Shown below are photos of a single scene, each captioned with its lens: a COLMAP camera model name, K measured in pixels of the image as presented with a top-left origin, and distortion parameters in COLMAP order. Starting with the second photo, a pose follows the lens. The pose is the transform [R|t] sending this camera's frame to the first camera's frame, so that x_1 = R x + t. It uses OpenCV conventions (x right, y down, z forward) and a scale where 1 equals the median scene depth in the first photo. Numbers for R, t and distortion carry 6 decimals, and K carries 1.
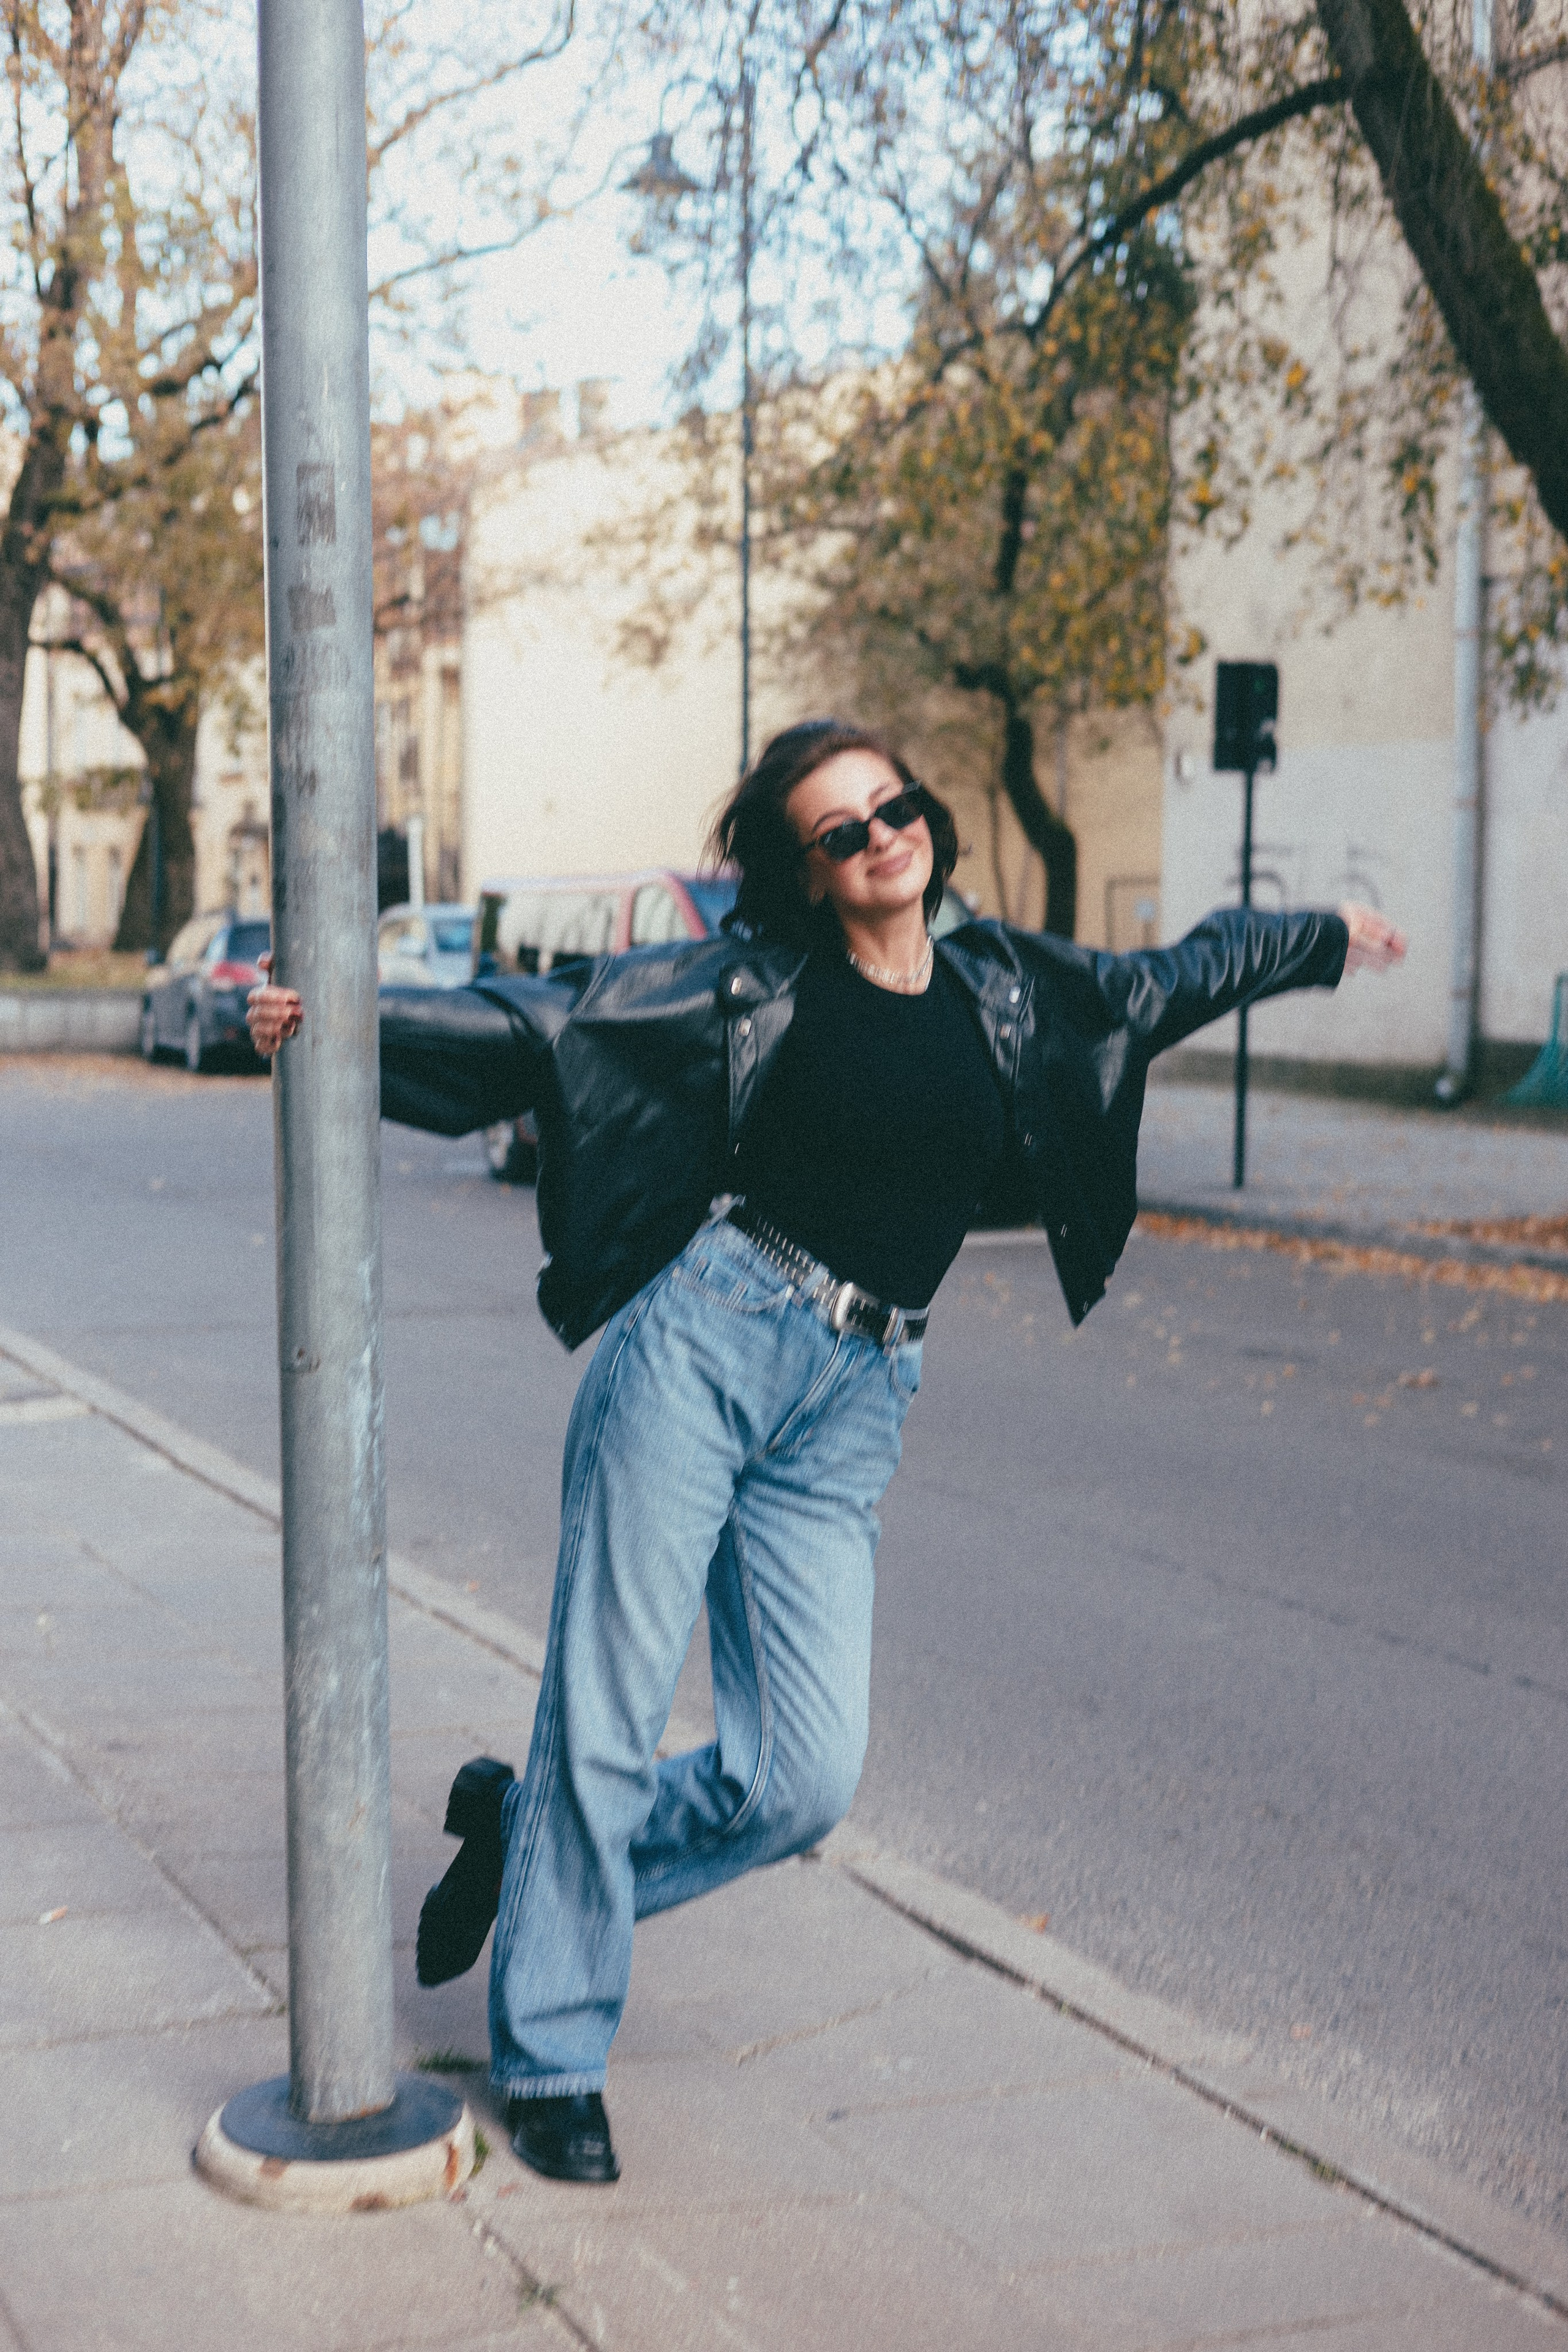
lens RADIAL K [[3244.9, 0, 724.6], [0, 3244.9, 1200.8], [0, 0, 1]] dist [0.018216, 0.000000]
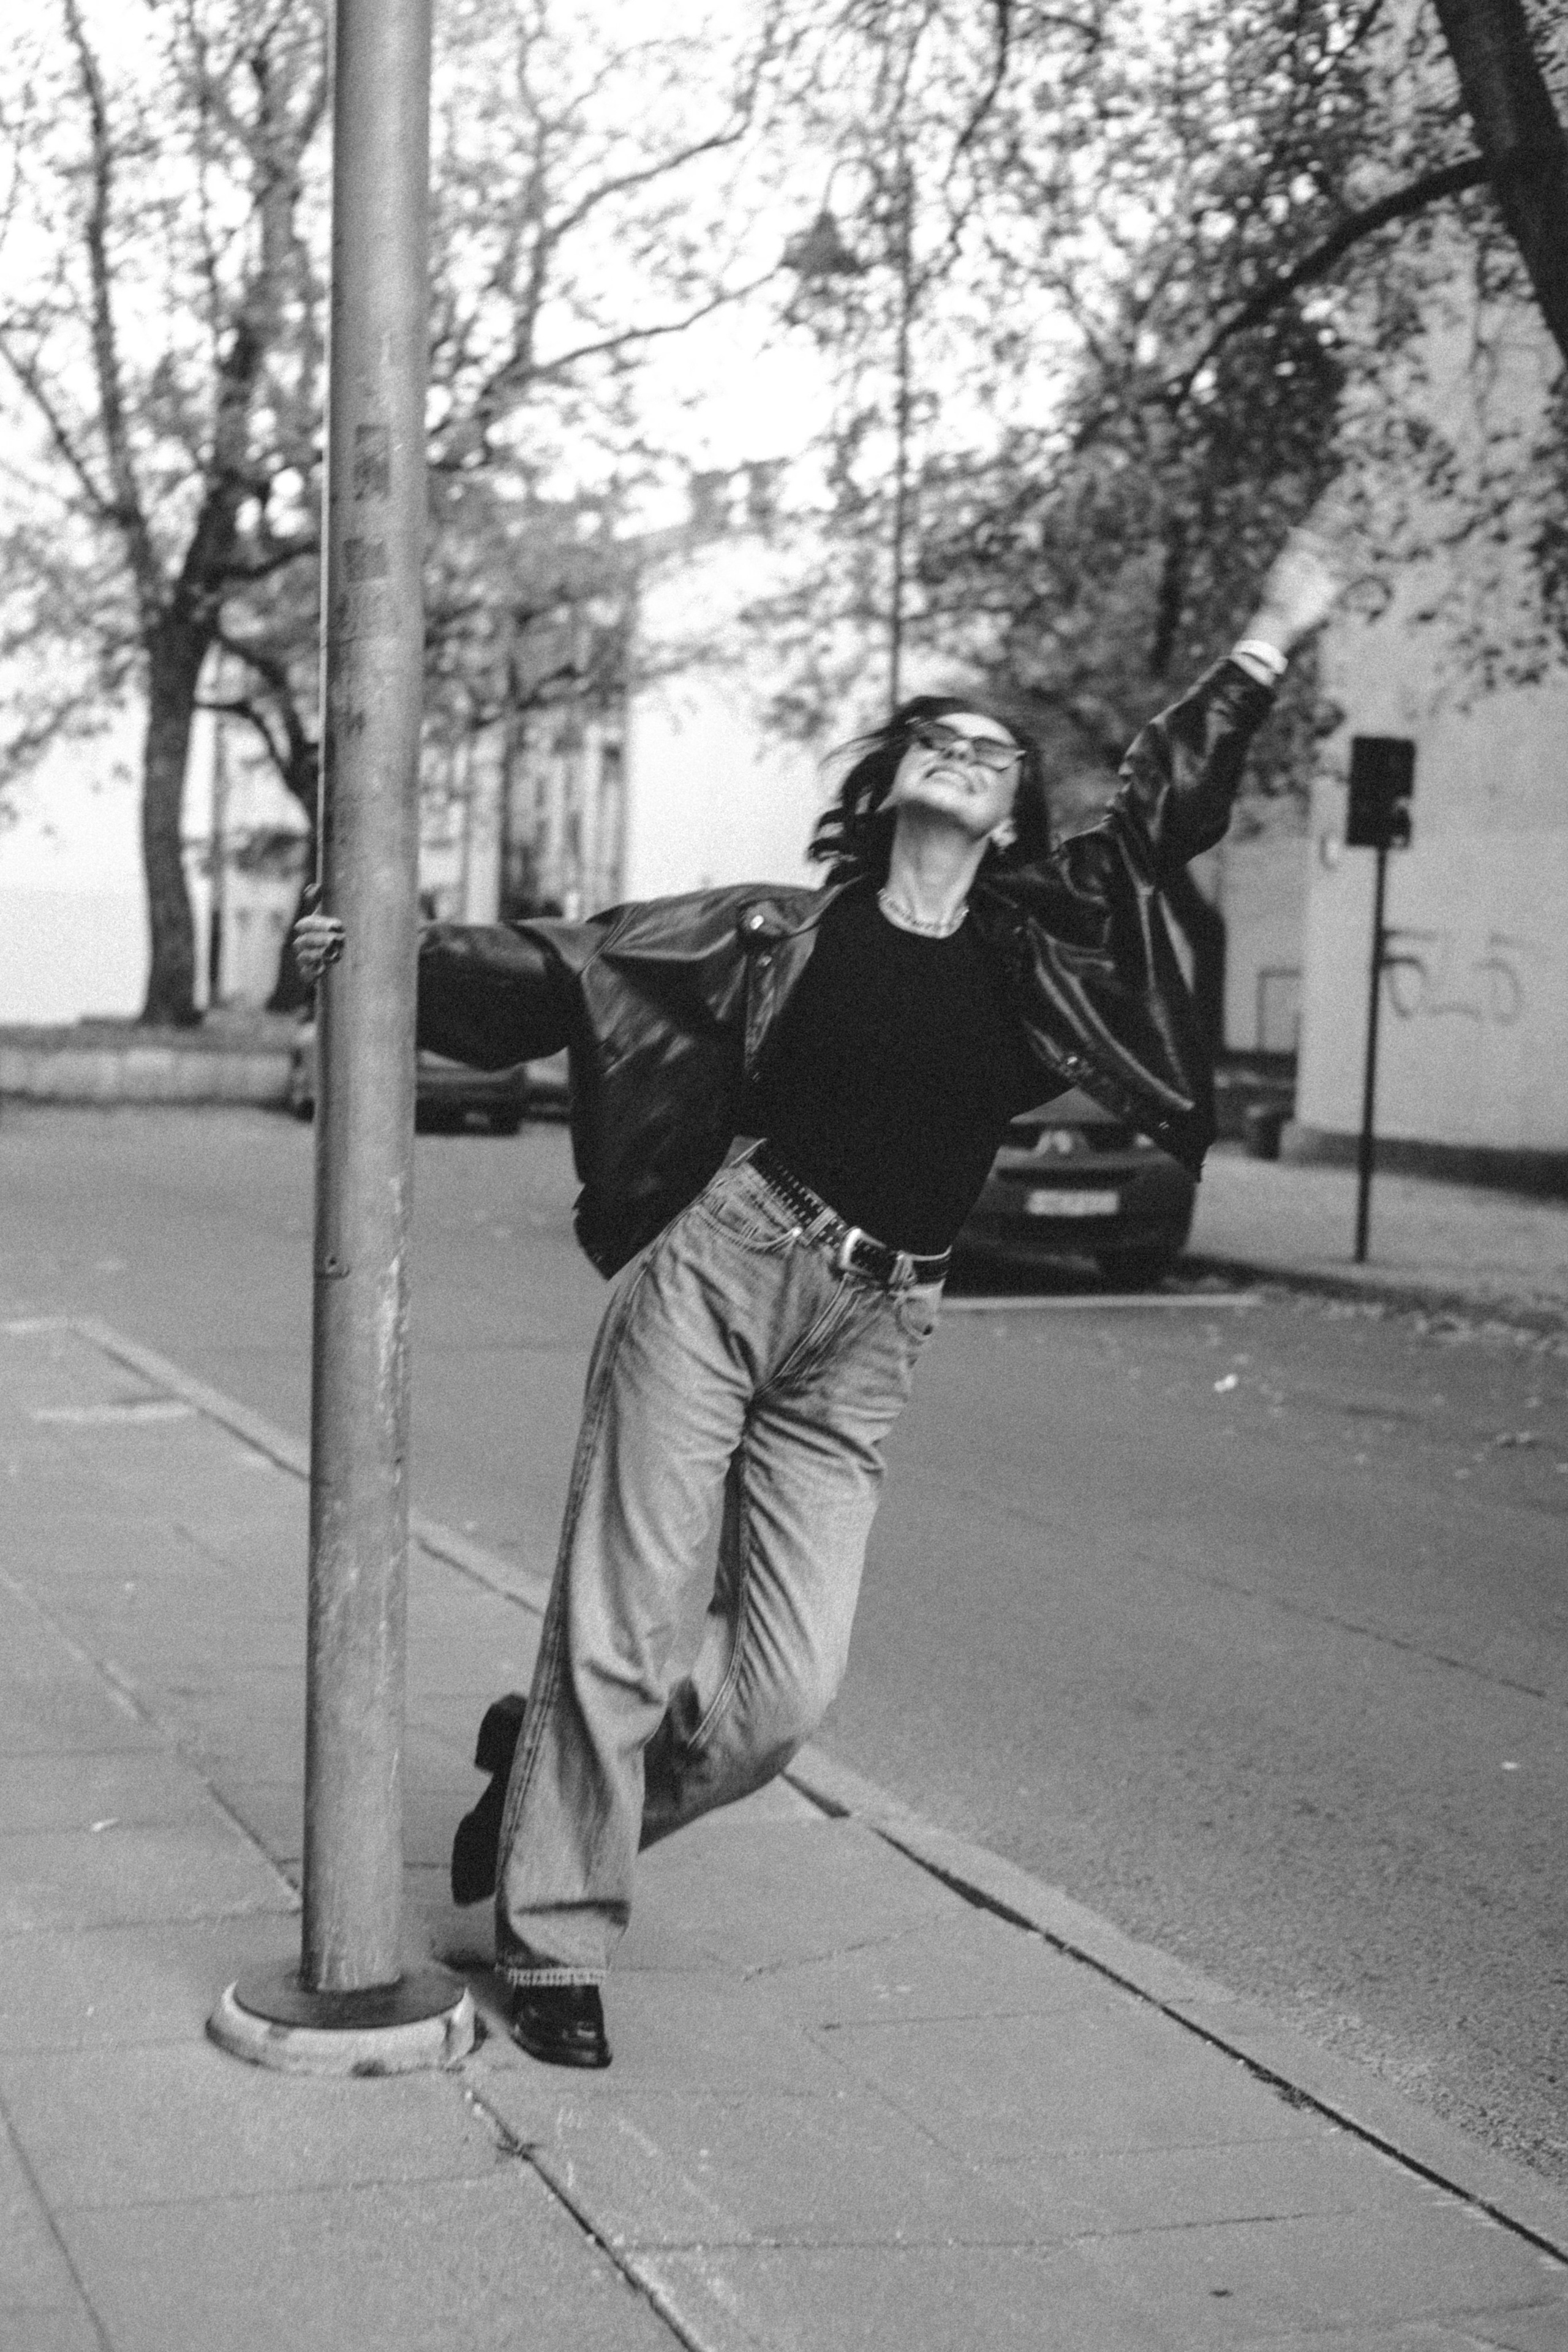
lens RADIAL K [[3244.9, 0, 733.7], [0, 3244.9, 1214.7], [0, 0, 1]] dist [0.018216, 0.000000]
pose [[0.998505, 0.031619, -0.044595, 0.013983], [-0.032612, 0.999232, -0.021705, 0.015020], [0.043874, 0.023127, 0.998769, -0.015795]]
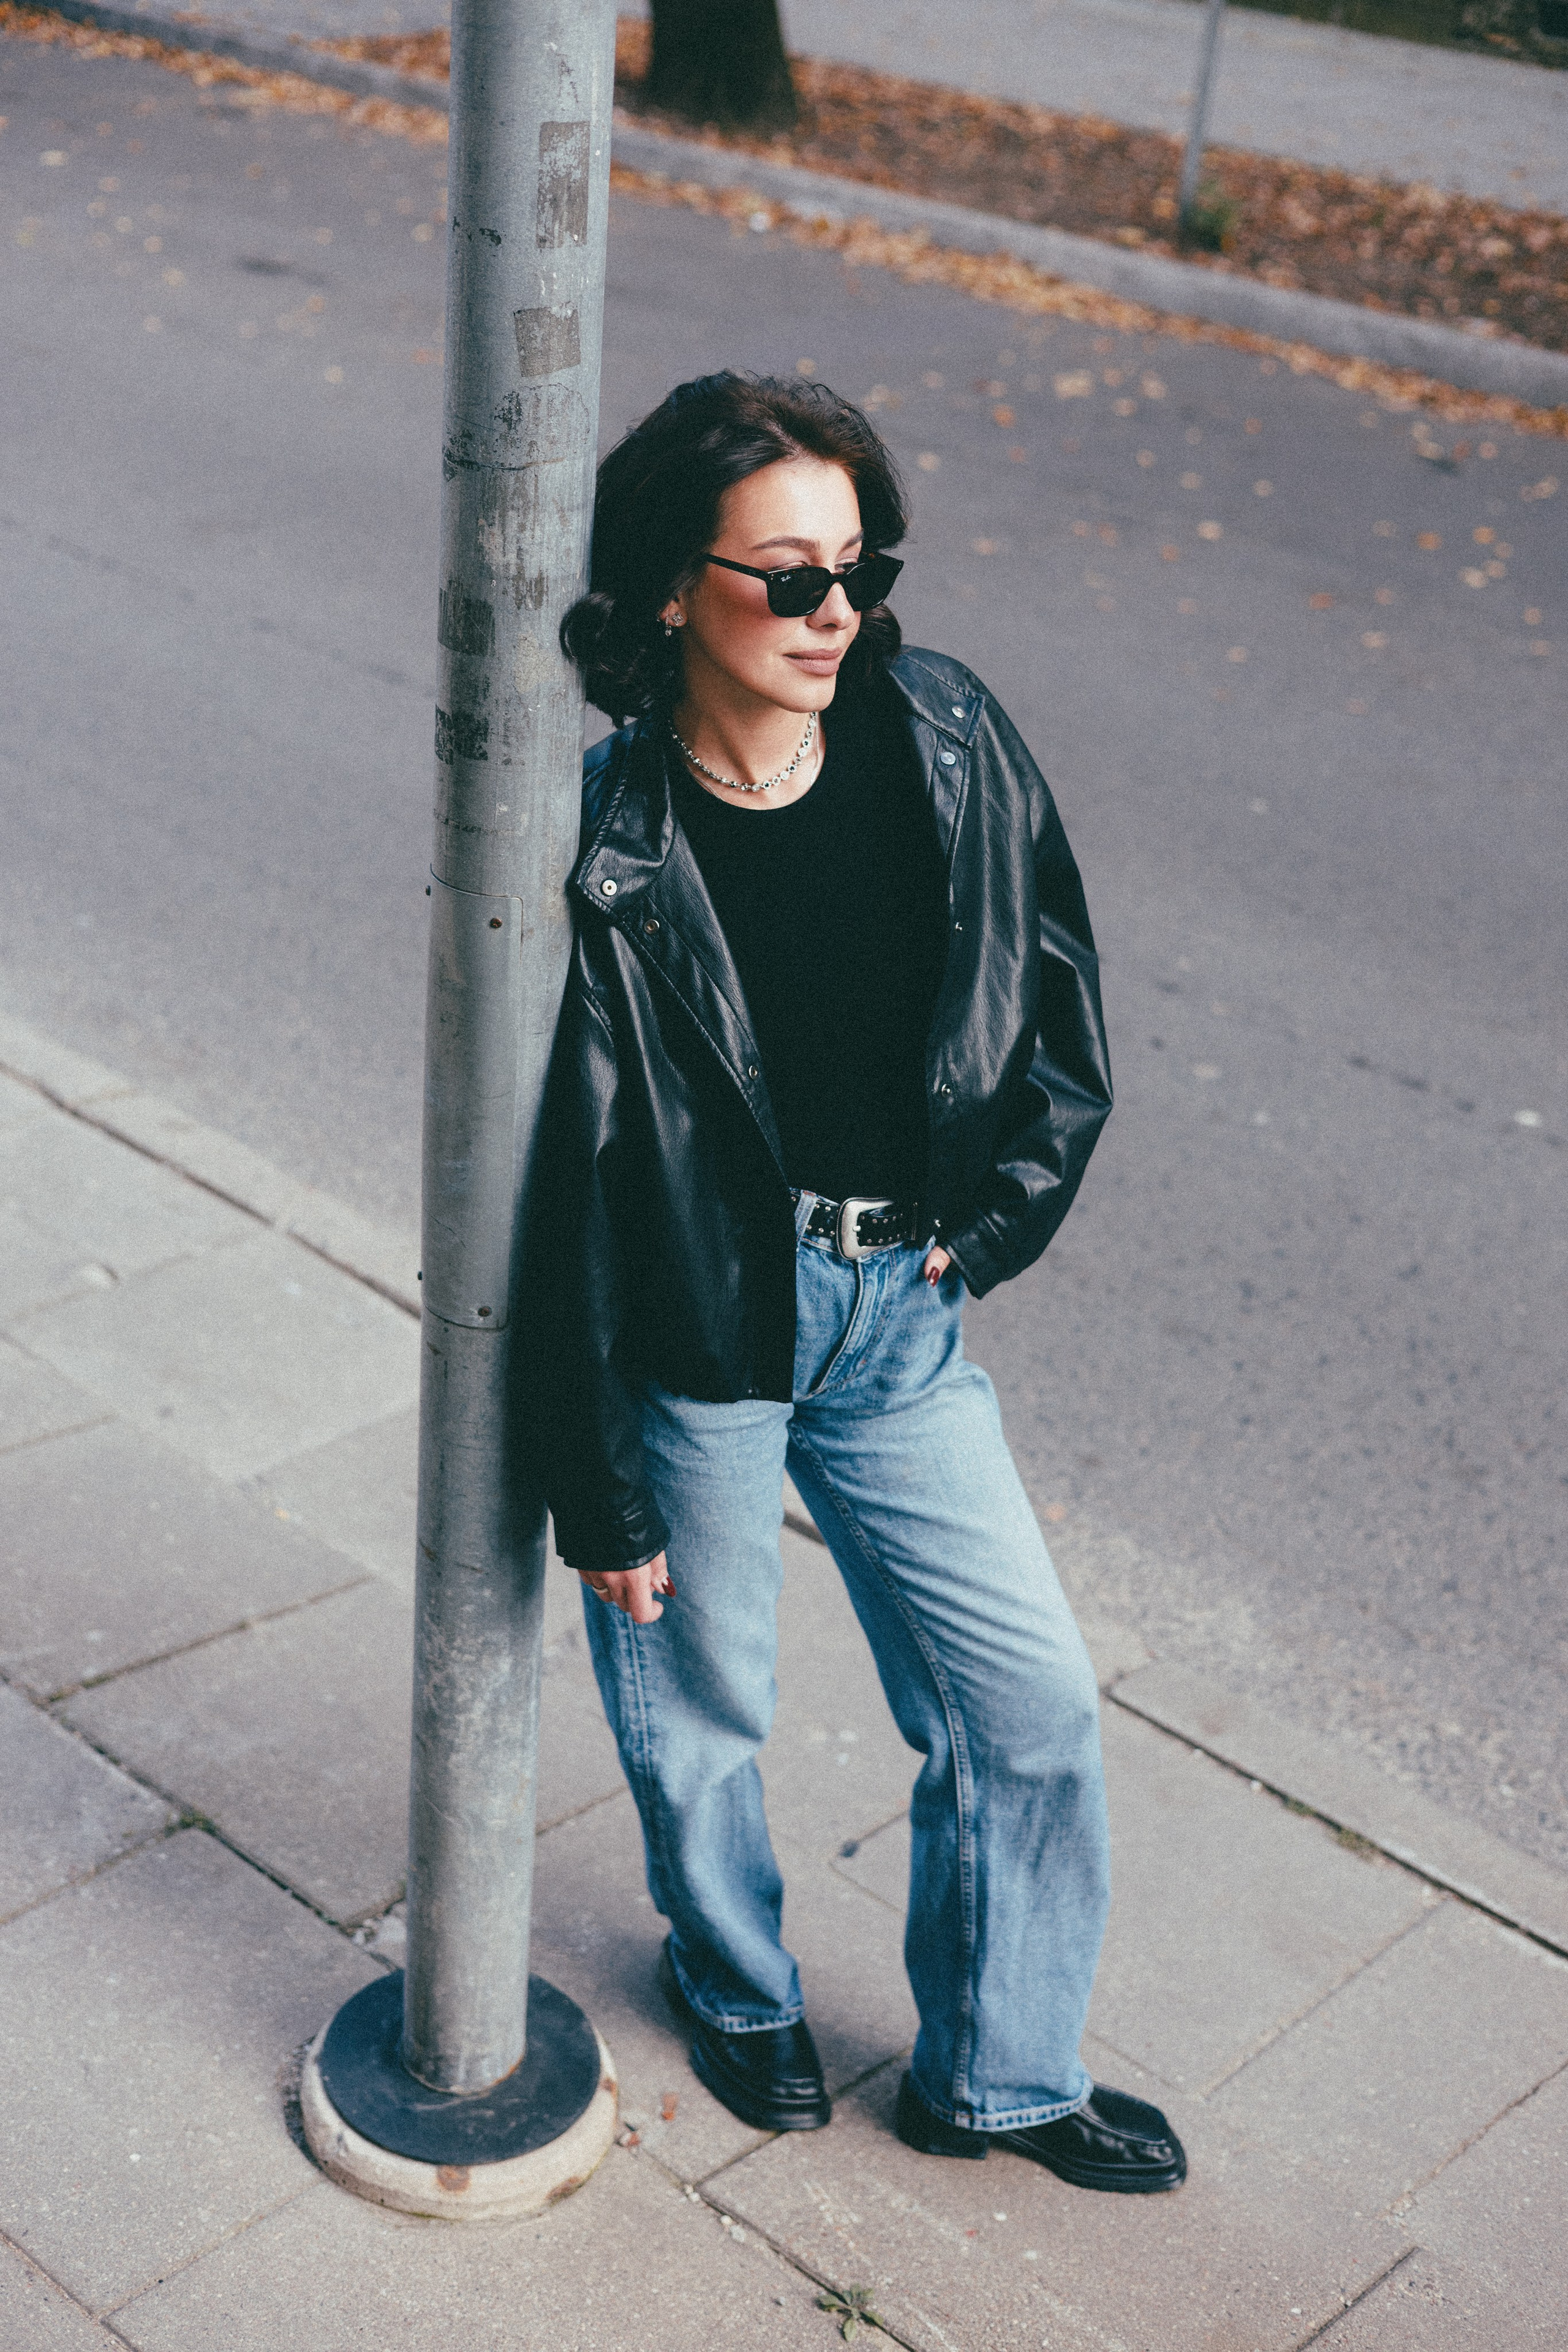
lens RADIAL K [[3244.9, 0, 777.5], [0, 3244.9, 1179.4], [0, 0, 1]] dist [0.018216, 0.000000]
pose [[0.903772, -0.128414, 0.408298, -0.111818], [-0.046770, 0.918591, 0.392433, -0.084684], [-0.425452, -0.373766, 0.824190, 0.105083]]
